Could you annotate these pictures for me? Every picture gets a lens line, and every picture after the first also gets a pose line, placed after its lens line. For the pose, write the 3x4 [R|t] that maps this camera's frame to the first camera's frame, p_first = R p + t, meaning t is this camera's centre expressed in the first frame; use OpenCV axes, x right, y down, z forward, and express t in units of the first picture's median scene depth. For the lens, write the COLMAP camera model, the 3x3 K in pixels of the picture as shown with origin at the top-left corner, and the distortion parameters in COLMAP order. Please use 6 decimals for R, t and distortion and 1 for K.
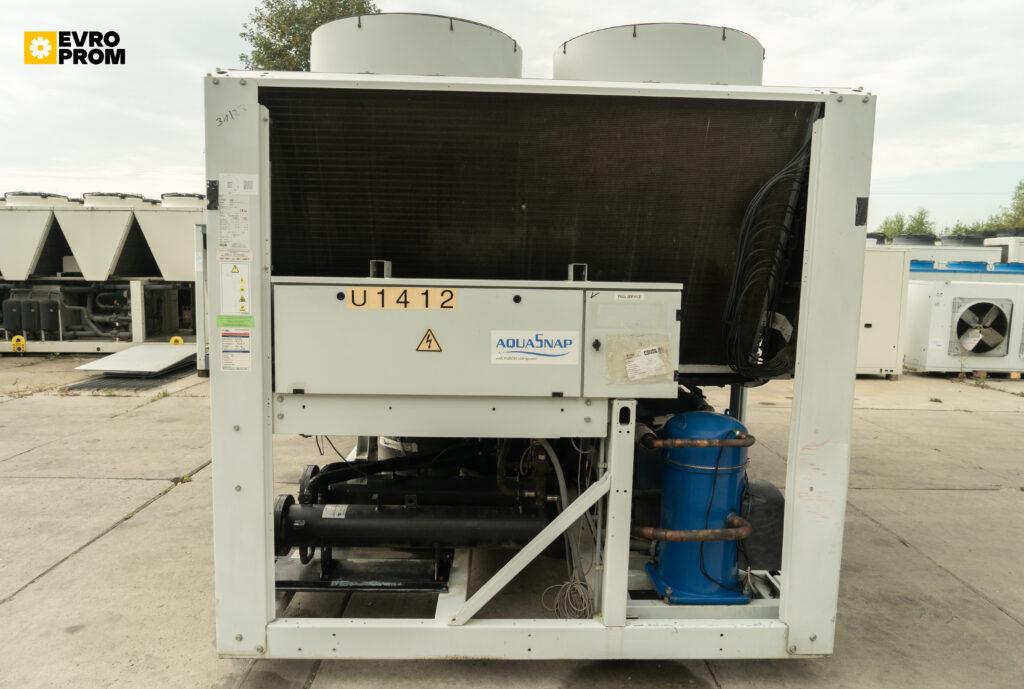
lens RADIAL K [[724.4, 0, 512.0], [0, 724.4, 344.5], [0, 0, 1]] dist [-0.031270, -0.000286]
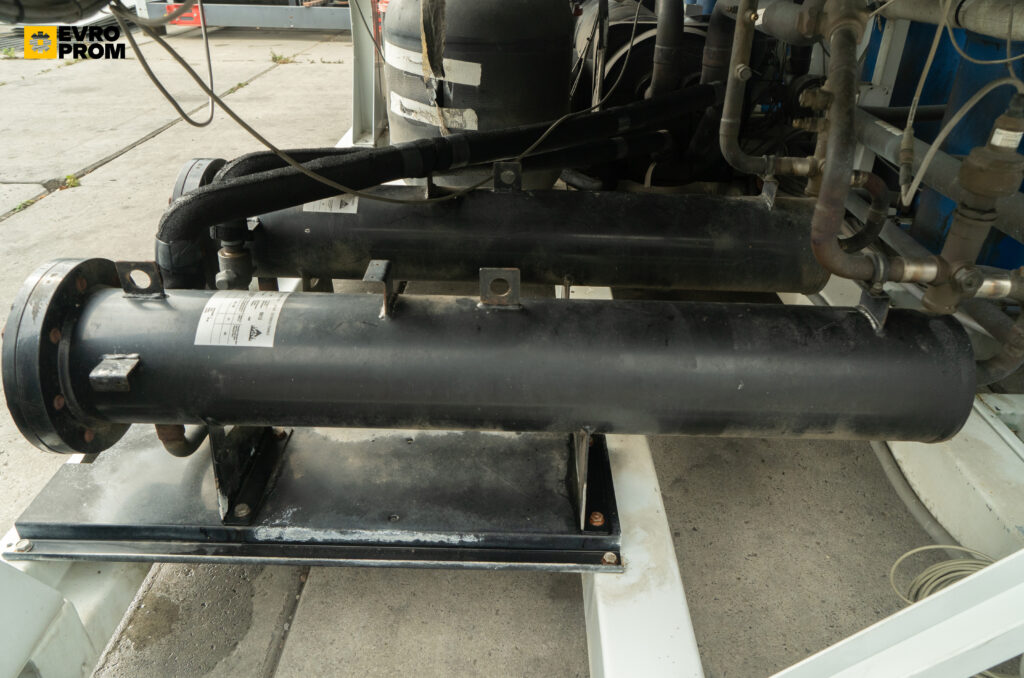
lens RADIAL K [[733.4, 0, 512.0], [0, 733.4, 339.0], [0, 0, 1]] dist [-0.003684, 0.002286]
pose [[0.999459, 0.014286, -0.029639, -0.127783], [-0.001460, 0.919196, 0.393797, 0.121688], [0.032870, -0.393541, 0.918719, 0.731578]]
